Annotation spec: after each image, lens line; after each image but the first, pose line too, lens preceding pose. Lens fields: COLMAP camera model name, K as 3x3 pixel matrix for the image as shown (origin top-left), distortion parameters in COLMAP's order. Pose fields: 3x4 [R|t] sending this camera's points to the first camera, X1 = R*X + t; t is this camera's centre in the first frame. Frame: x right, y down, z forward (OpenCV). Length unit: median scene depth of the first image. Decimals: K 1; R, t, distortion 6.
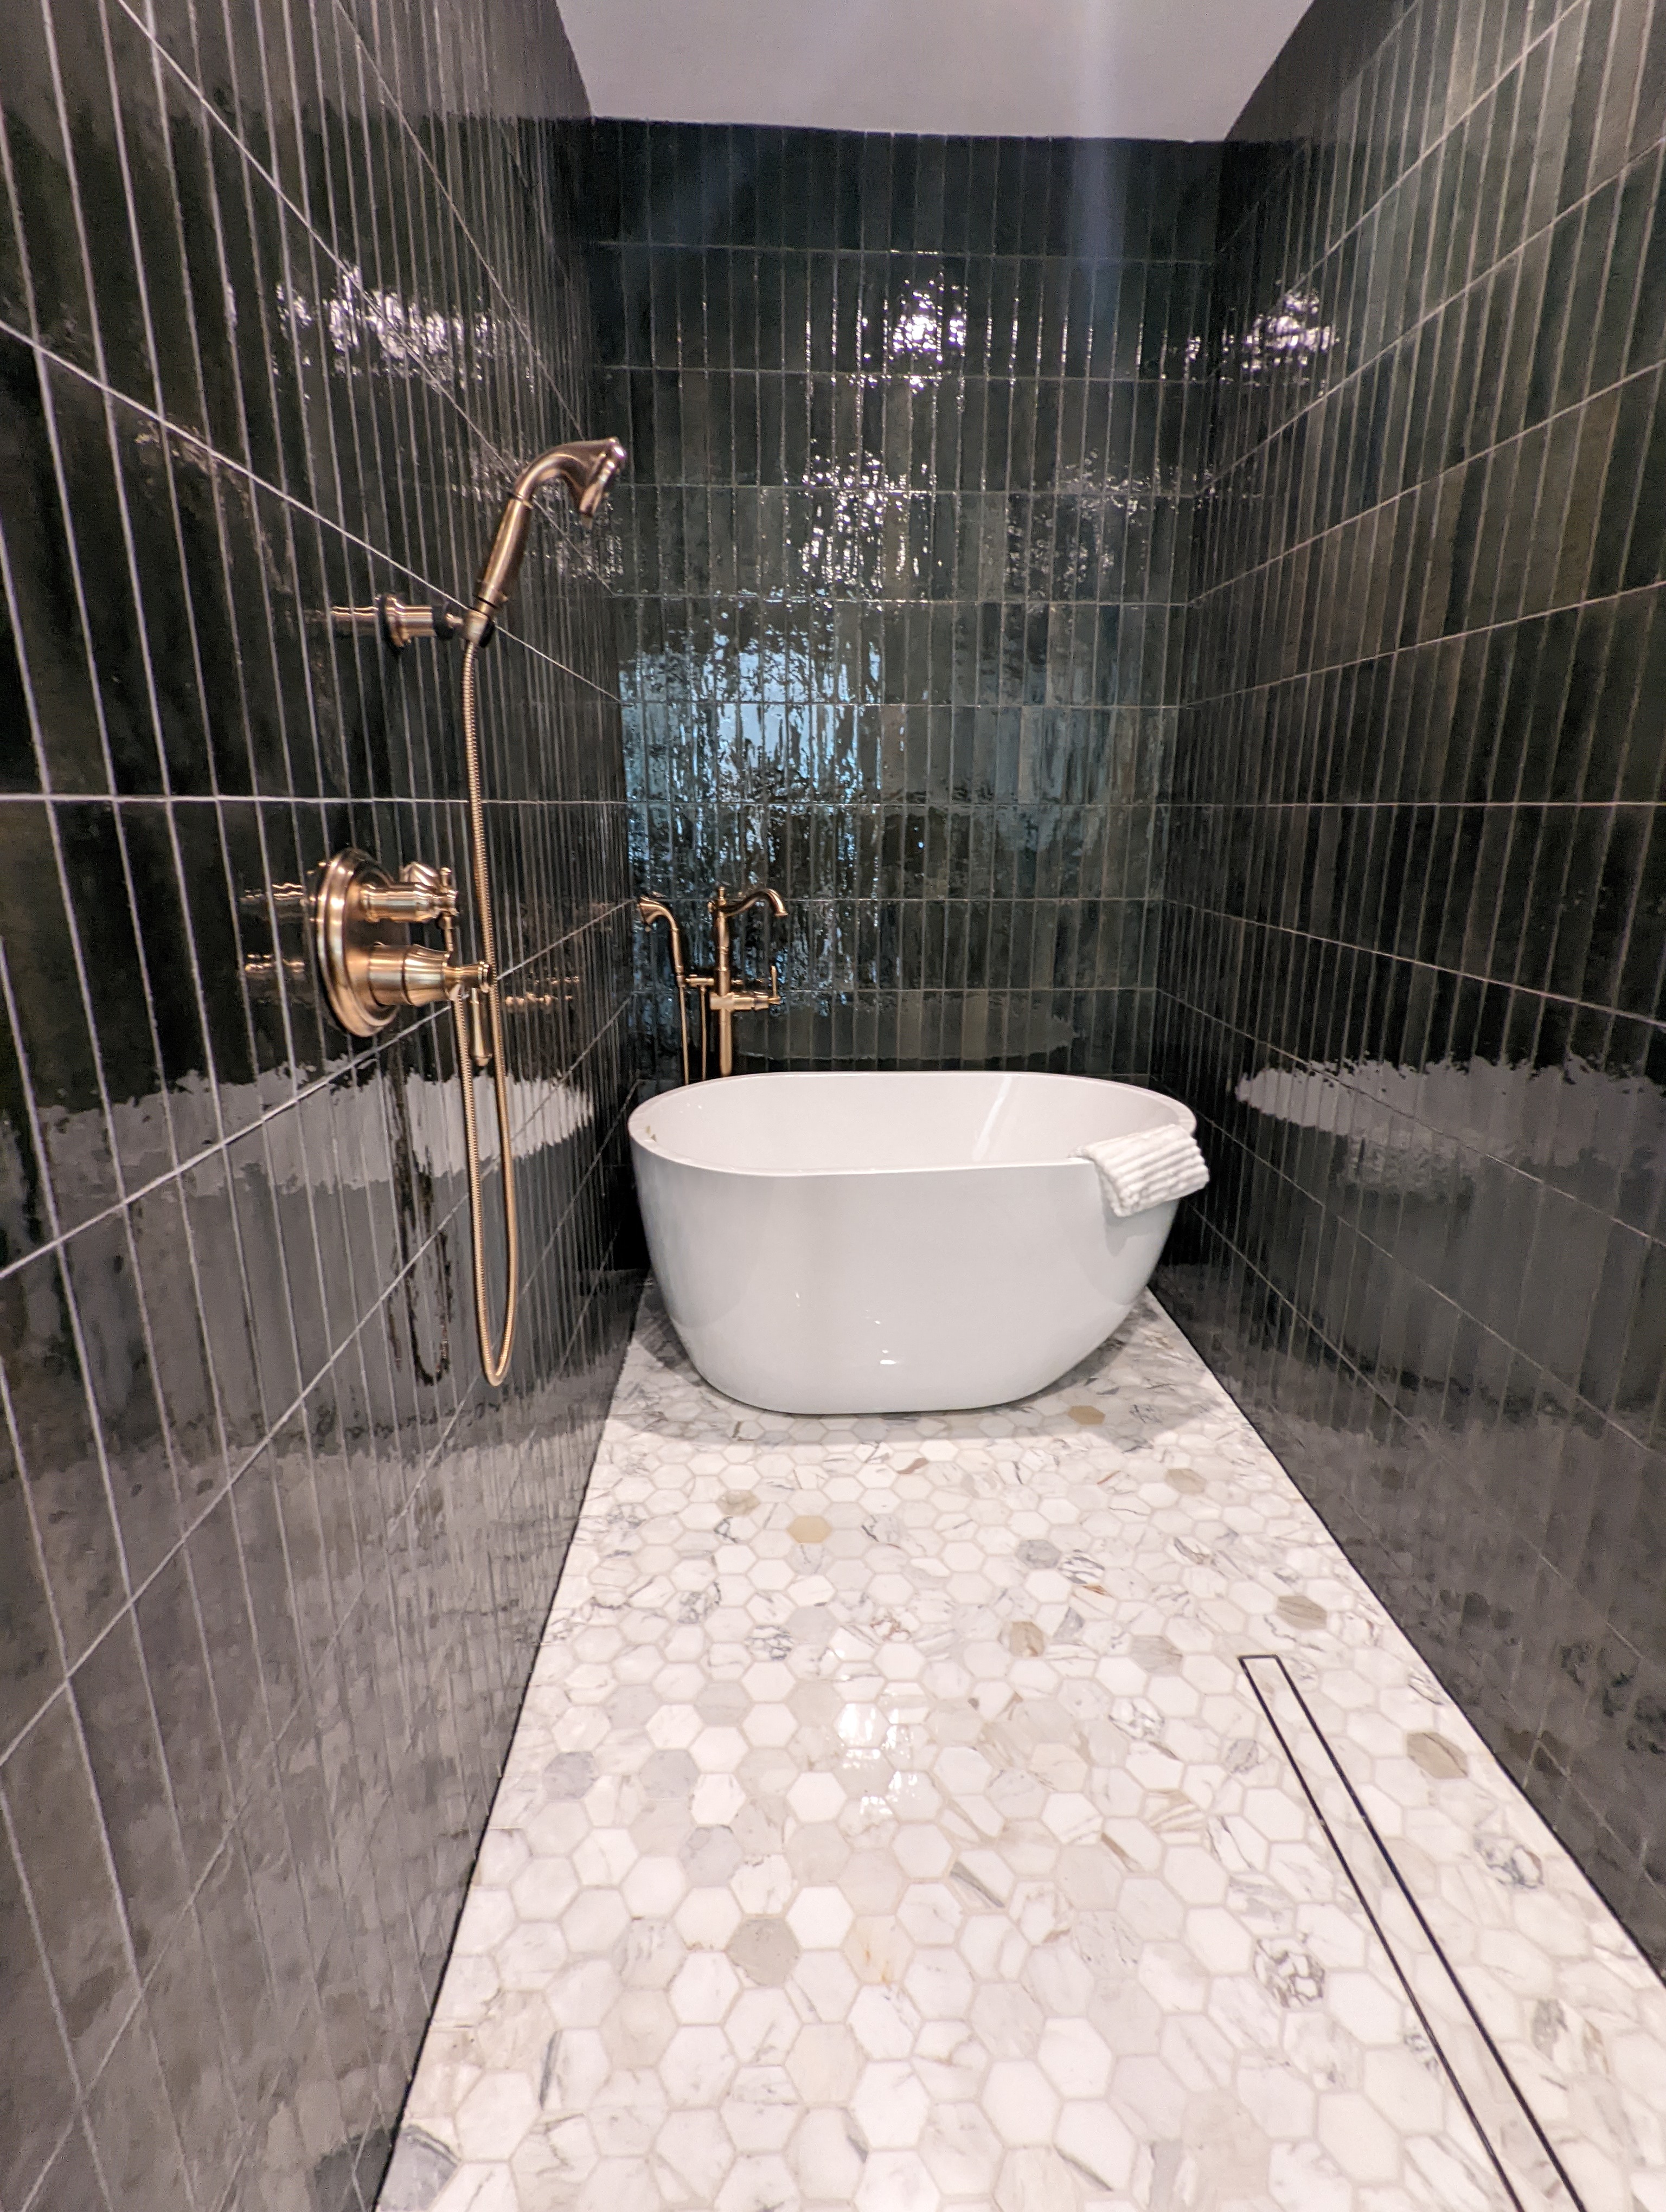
lens RADIAL K [[1043.4, 0, 836.3], [0, 1043.4, 1104.0], [0, 0, 1]] dist [0.000709, -0.001401]
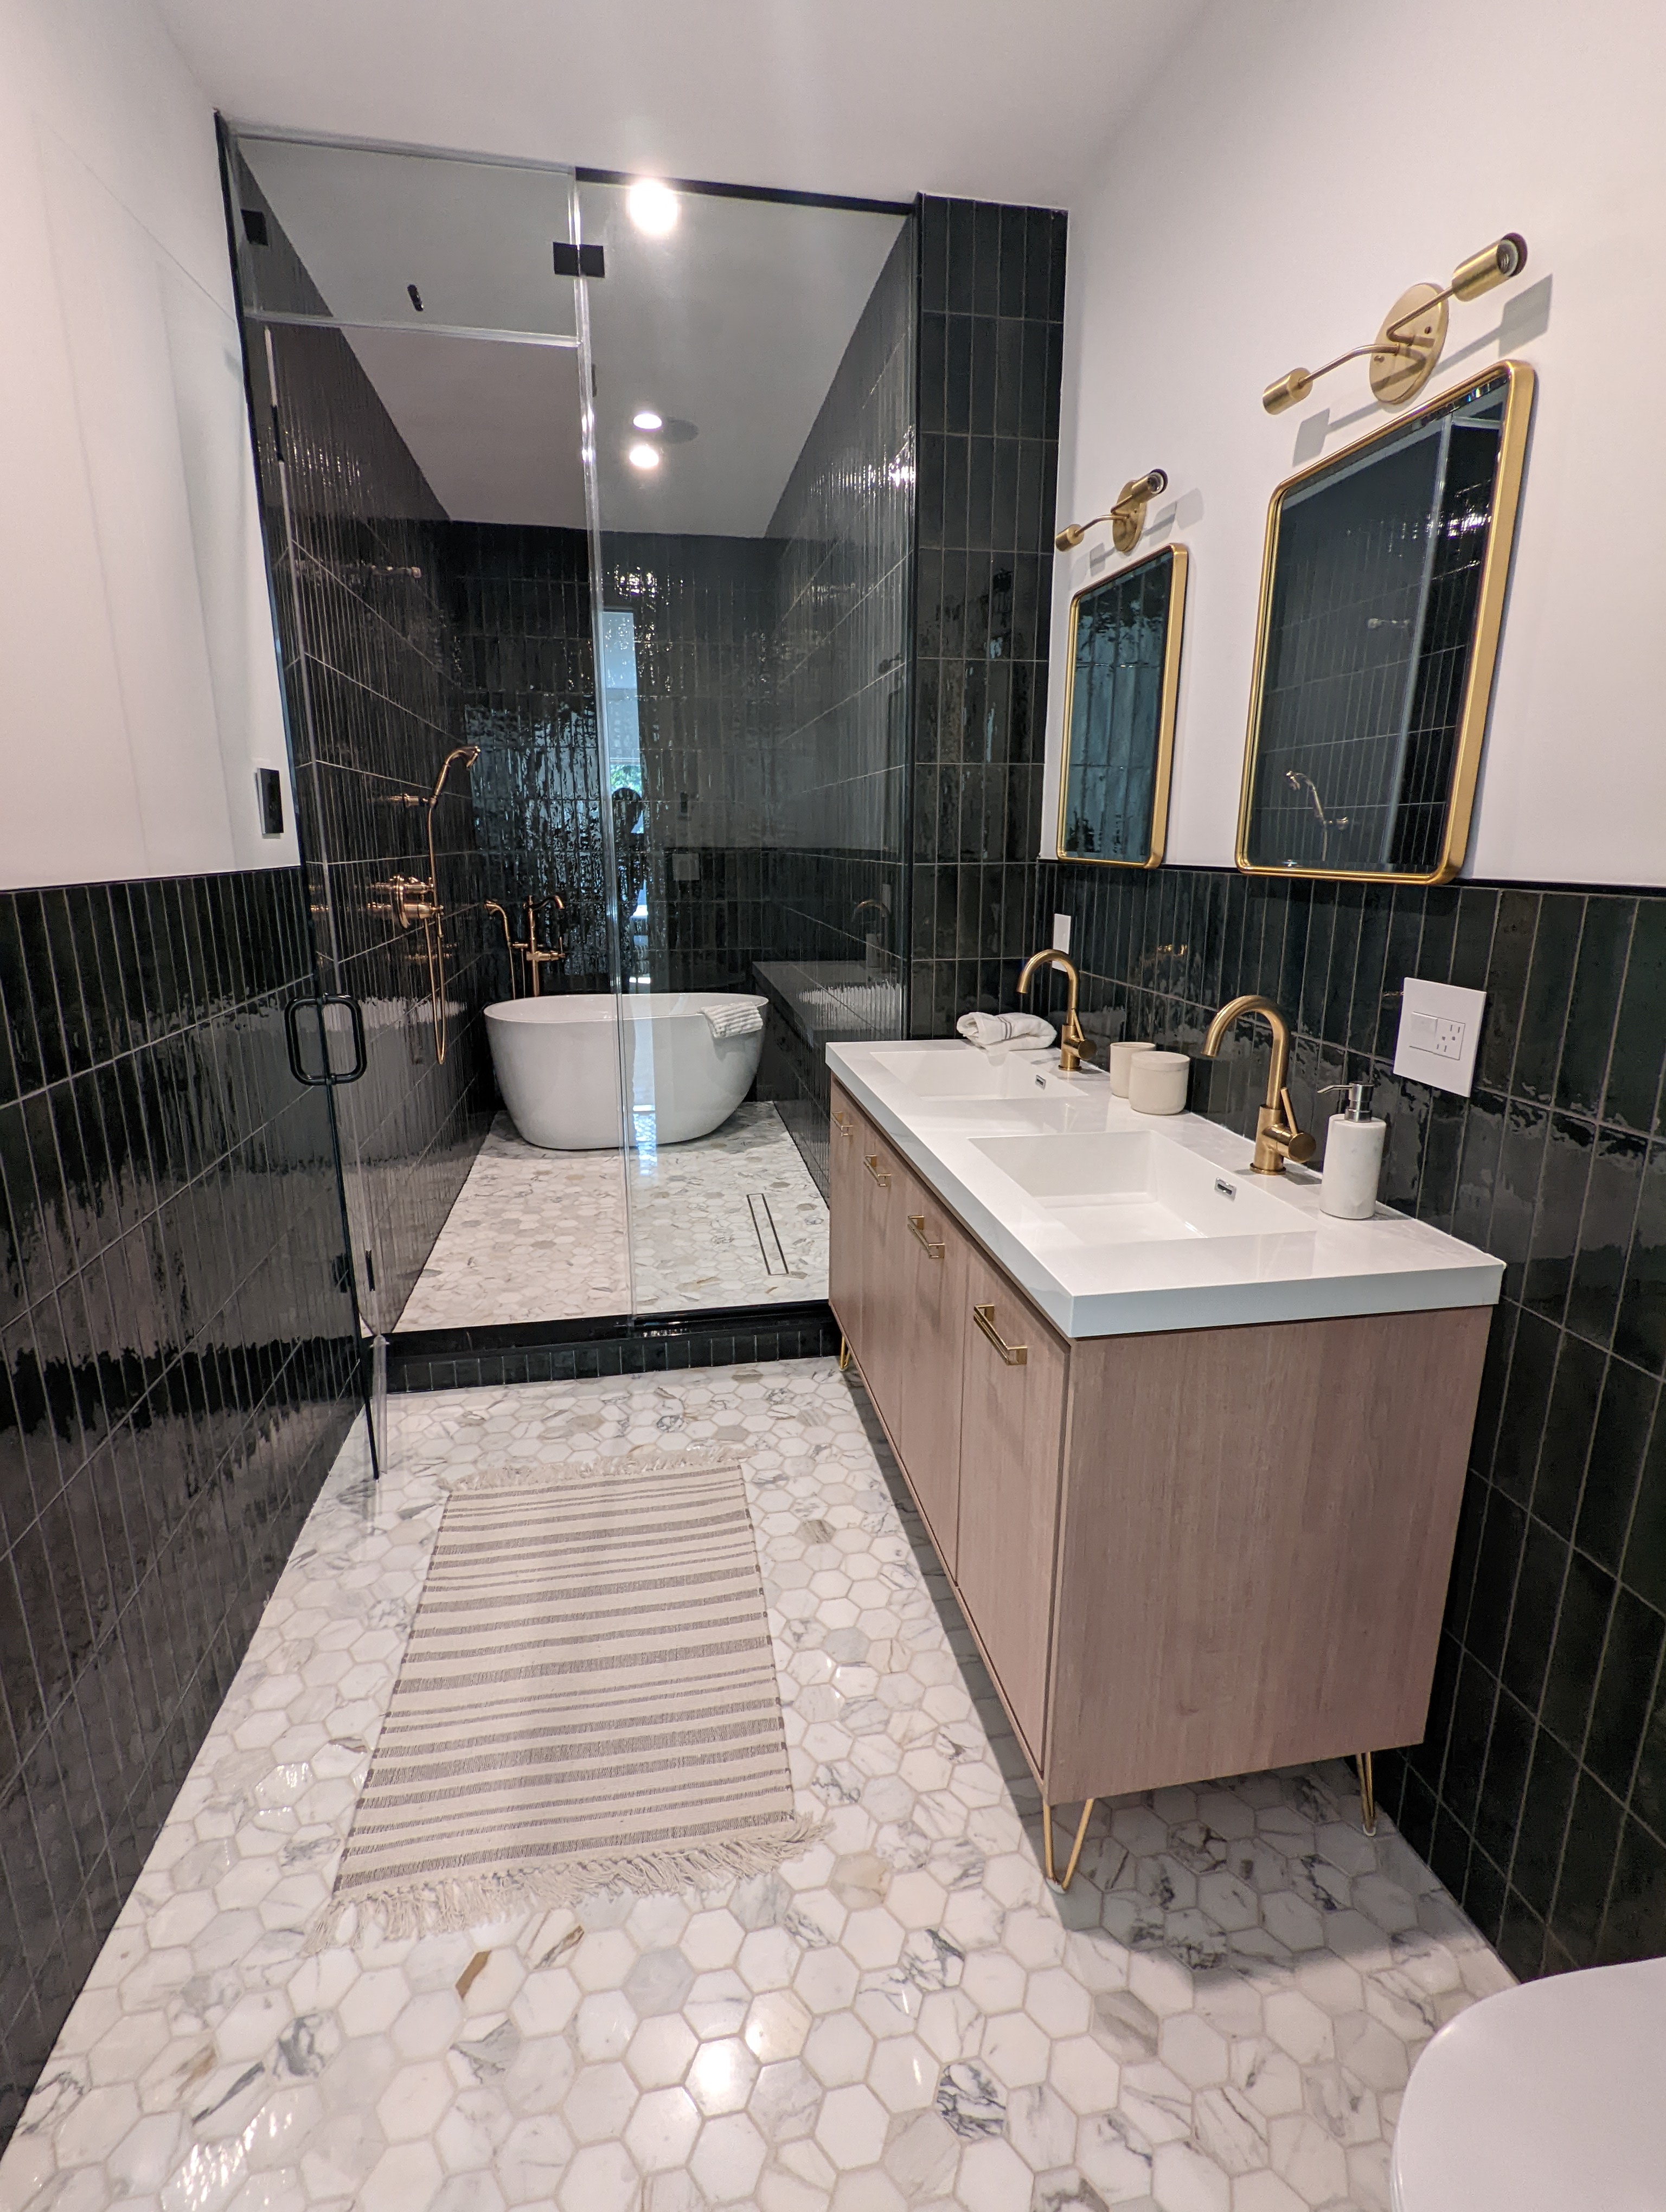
lens RADIAL K [[1043.4, 0, 830.6], [0, 1043.4, 1094.9], [0, 0, 1]] dist [0.000709, -0.001401]
pose [[0.990031, -0.036554, 0.136025, 0.241276], [0.041602, 0.998540, -0.034455, 0.368832], [-0.134567, 0.039771, 0.990106, -1.421335]]
